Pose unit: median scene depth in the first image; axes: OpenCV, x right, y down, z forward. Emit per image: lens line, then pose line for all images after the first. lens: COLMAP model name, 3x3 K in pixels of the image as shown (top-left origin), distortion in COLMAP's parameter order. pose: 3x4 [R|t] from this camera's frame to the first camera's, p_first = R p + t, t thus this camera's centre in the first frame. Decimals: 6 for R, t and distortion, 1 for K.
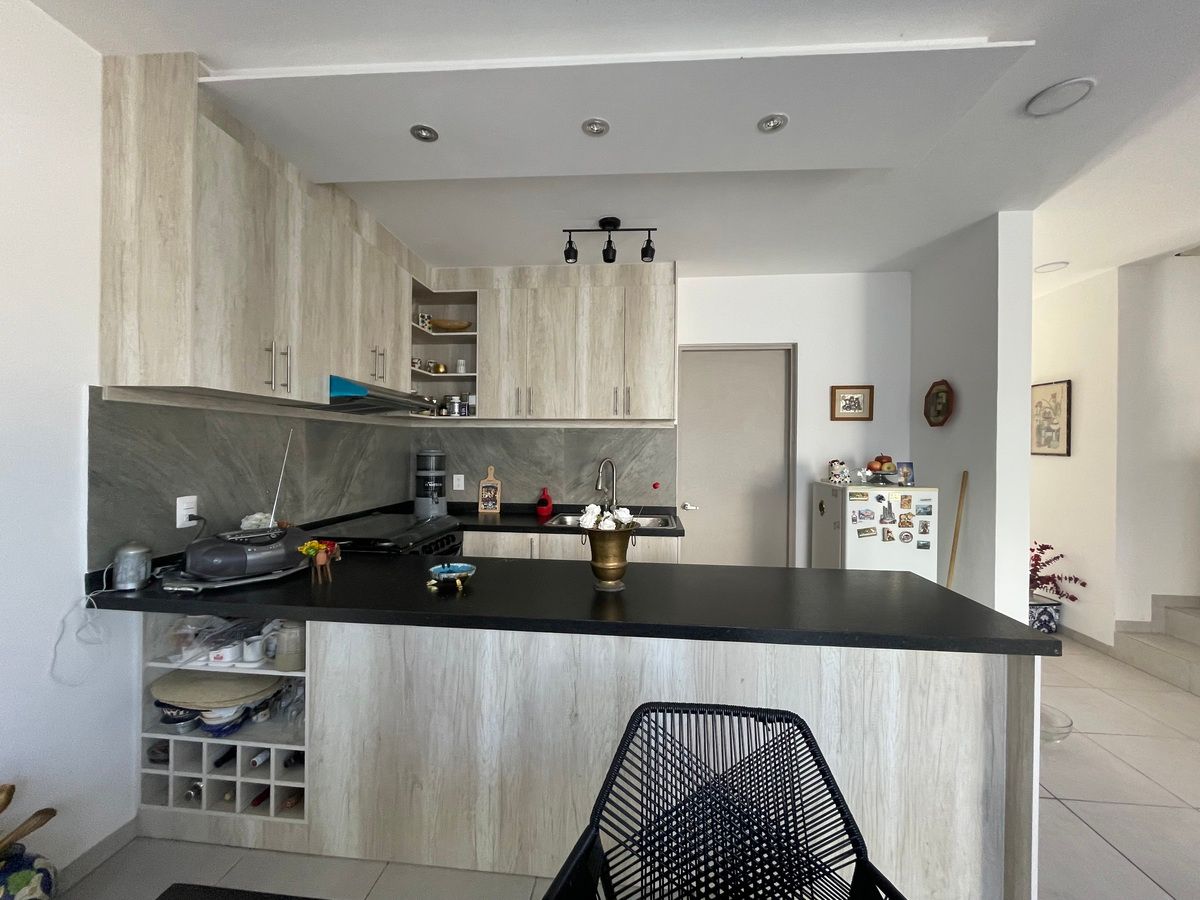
lens RADIAL K [[479.6, 0, 601.5], [0, 479.6, 449.7], [0, 0, 1]] dist [-0.003676, -0.000309]
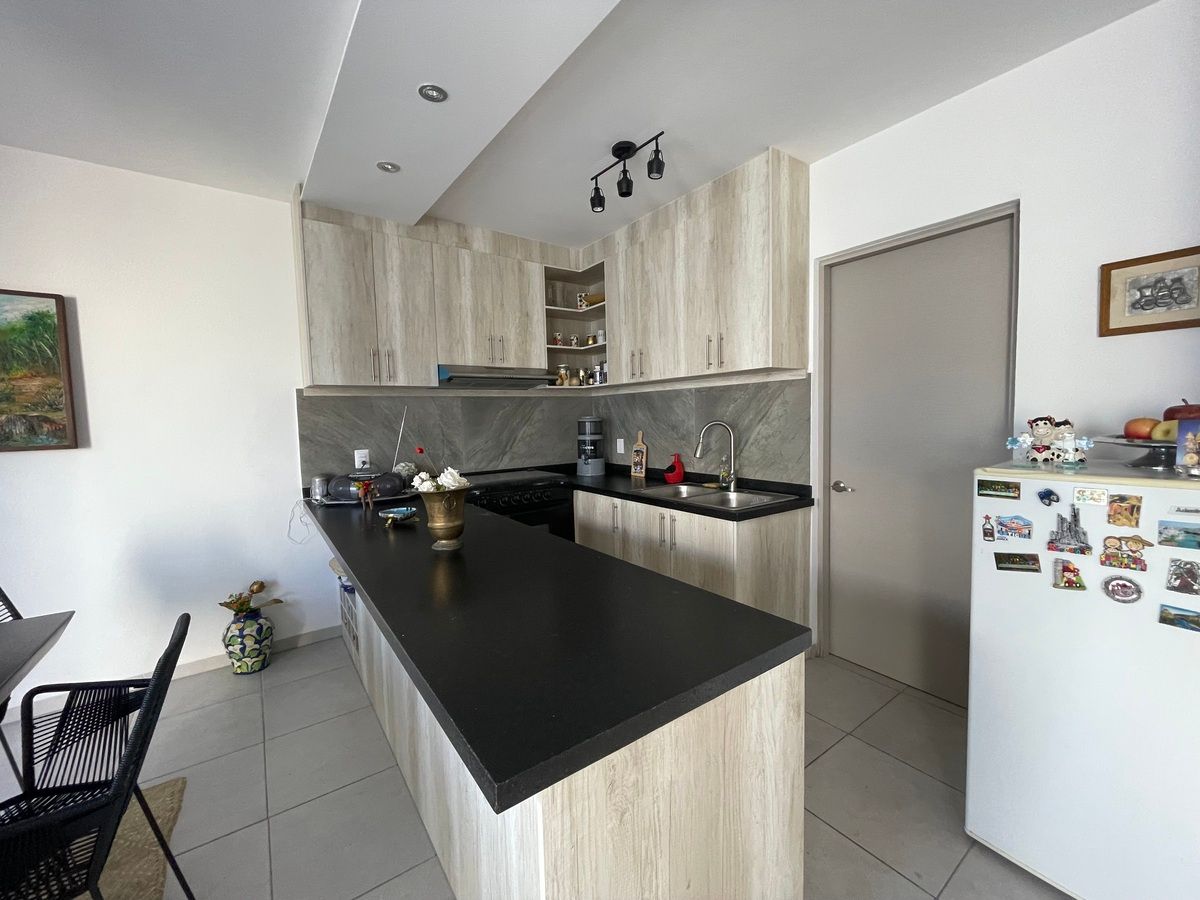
lens RADIAL K [[479.6, 0, 601.5], [0, 479.6, 449.7], [0, 0, 1]] dist [-0.003676, -0.000309]
pose [[0.664867, 0.026902, -0.746477, 0.536545], [0.028505, 0.997710, 0.061345, 0.011179], [0.746417, -0.062064, 0.662578, 0.300002]]
